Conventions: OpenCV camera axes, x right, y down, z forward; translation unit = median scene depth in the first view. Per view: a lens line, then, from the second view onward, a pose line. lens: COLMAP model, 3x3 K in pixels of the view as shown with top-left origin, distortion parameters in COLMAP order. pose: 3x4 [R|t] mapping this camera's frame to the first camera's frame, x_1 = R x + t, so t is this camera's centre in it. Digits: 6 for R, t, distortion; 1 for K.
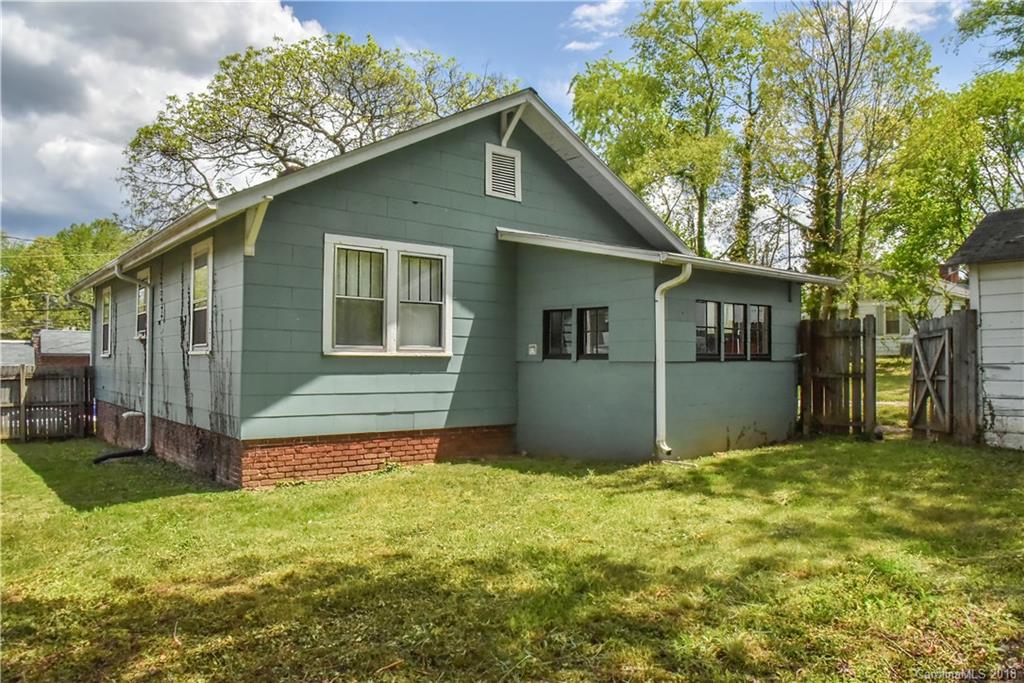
lens RADIAL K [[723.0, 0, 512.0], [0, 723.0, 344.1], [0, 0, 1]] dist [-0.058017, 0.027083]
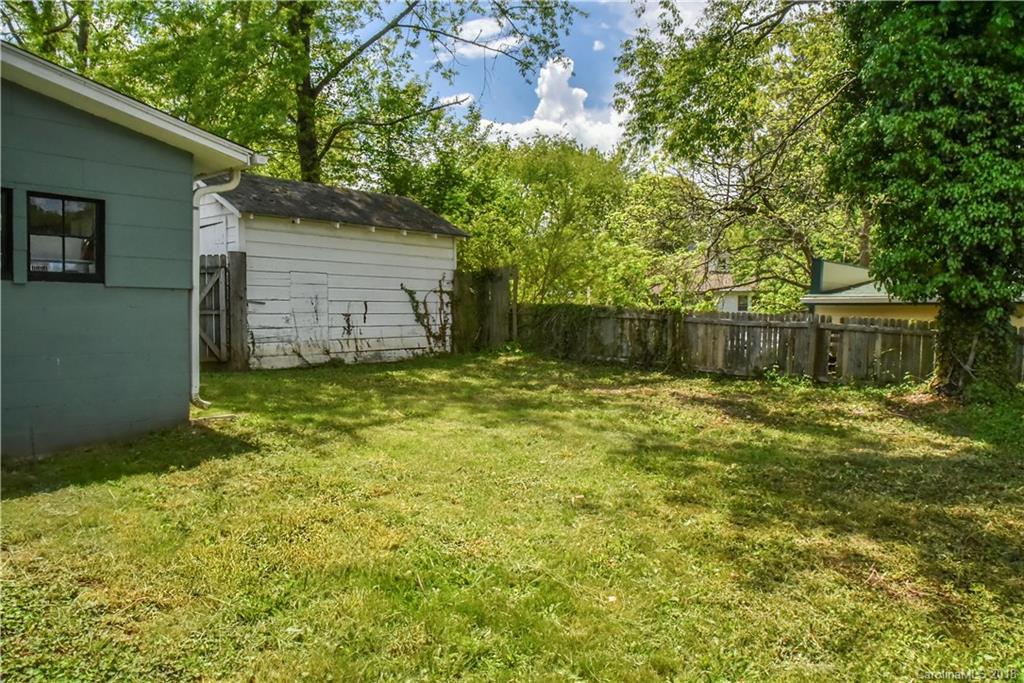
lens RADIAL K [[723.0, 0, 512.1], [0, 723.0, 341.8], [0, 0, 1]] dist [-0.058017, 0.027083]
pose [[-0.239102, -0.041675, 0.970100, -0.592582], [-0.027190, 0.998974, 0.036214, 0.042932], [-0.970614, -0.017718, -0.239990, 0.867689]]
